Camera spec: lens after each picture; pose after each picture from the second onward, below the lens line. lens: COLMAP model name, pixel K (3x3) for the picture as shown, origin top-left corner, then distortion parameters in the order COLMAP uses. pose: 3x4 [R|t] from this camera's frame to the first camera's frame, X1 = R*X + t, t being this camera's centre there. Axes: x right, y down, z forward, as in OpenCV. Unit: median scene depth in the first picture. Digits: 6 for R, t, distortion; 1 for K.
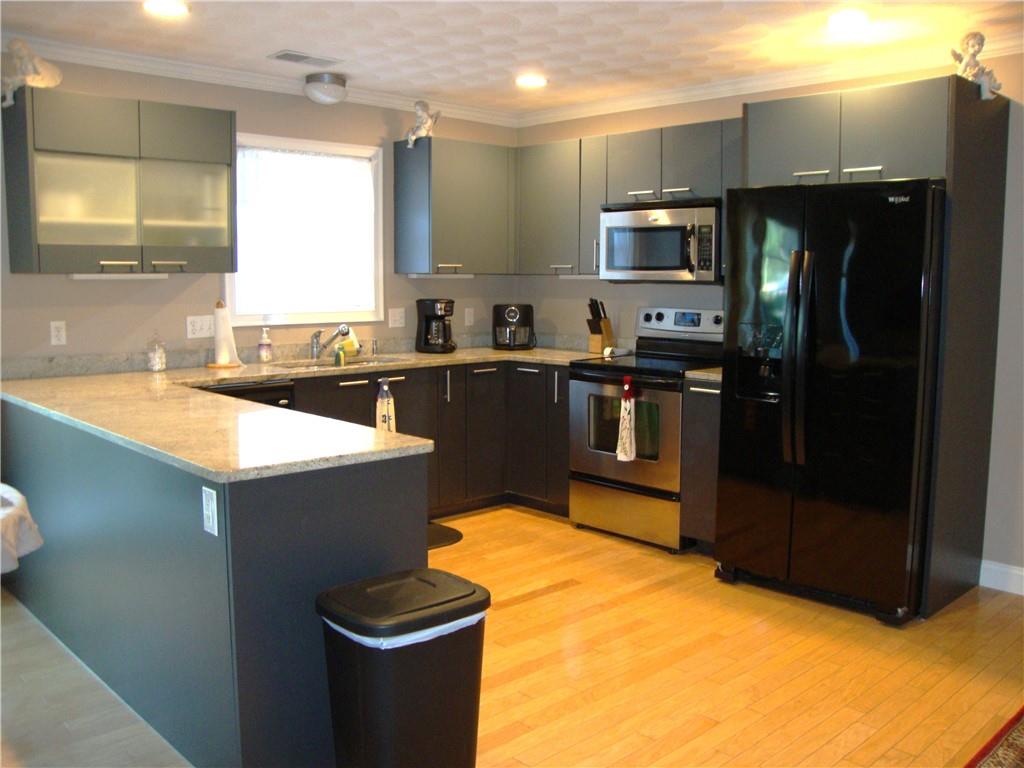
lens RADIAL K [[925.1, 0, 524.3], [0, 925.1, 387.2], [0, 0, 1]] dist [-0.208133, 0.228411]
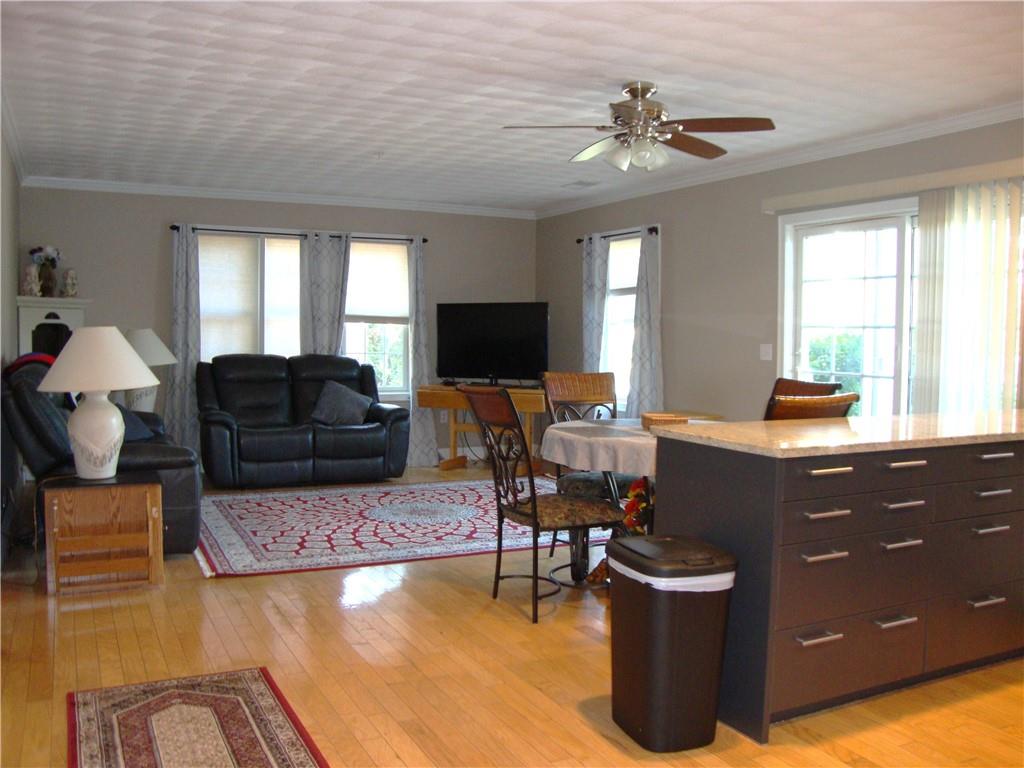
lens RADIAL K [[925.1, 0, 524.3], [0, 925.1, 387.2], [0, 0, 1]] dist [-0.208133, 0.228411]
pose [[-0.293128, 0.045271, -0.955001, 0.515783], [-0.132550, 0.987308, 0.087488, -0.031816], [0.946840, 0.152230, -0.283407, 0.546460]]
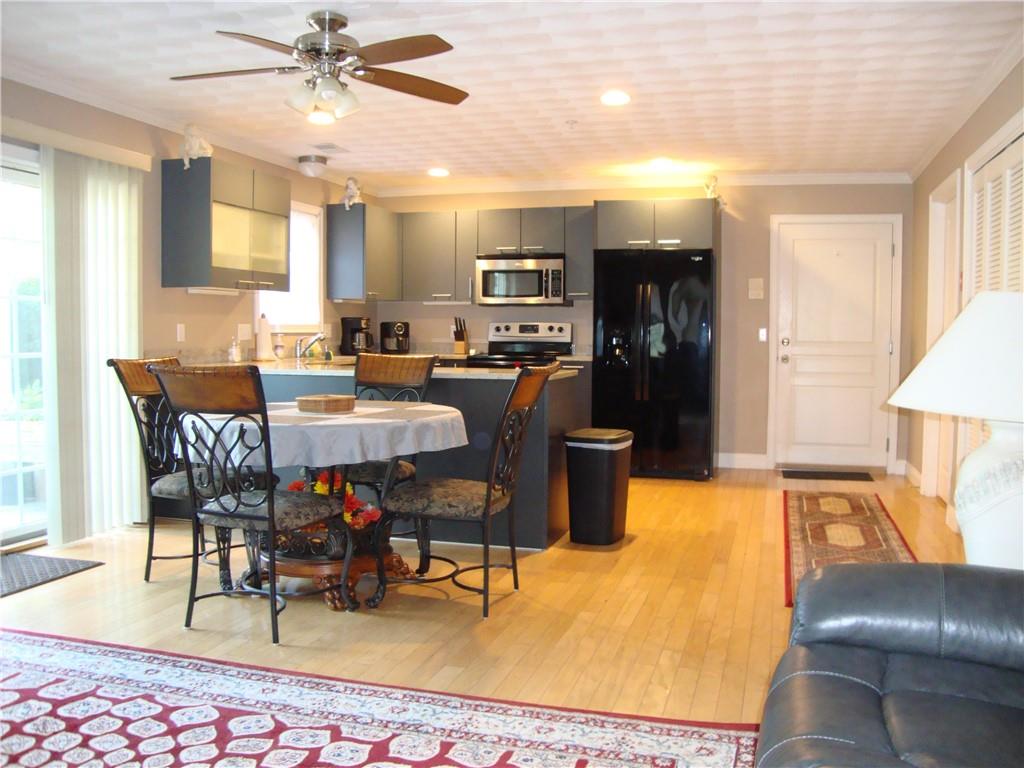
lens RADIAL K [[925.1, 0, 524.3], [0, 925.1, 387.2], [0, 0, 1]] dist [-0.208133, 0.228411]
pose [[0.867246, -0.031702, 0.496869, -0.656133], [0.058186, 0.997586, -0.037909, 0.090508], [-0.494468, 0.061787, 0.866997, -0.387257]]
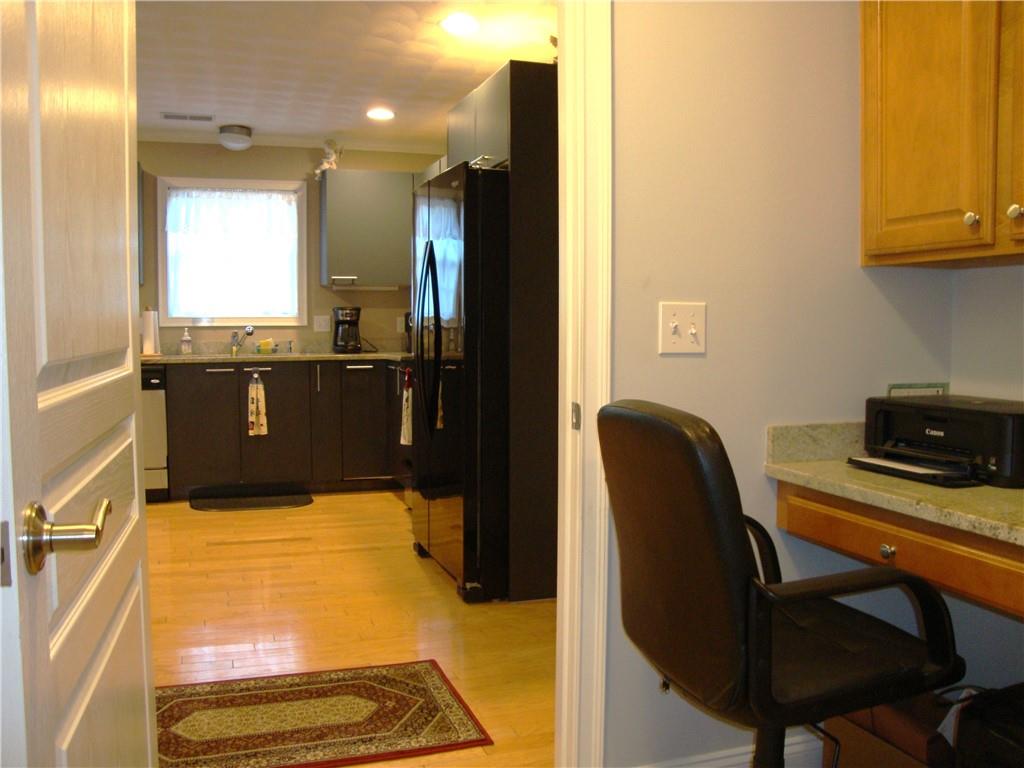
lens RADIAL K [[925.1, 0, 524.3], [0, 925.1, 387.2], [0, 0, 1]] dist [-0.208133, 0.228411]
pose [[0.913732, 0.024584, -0.405573, 0.664438], [-0.042677, 0.998454, -0.035627, 0.042629], [0.404070, 0.049862, 0.913368, 0.040712]]
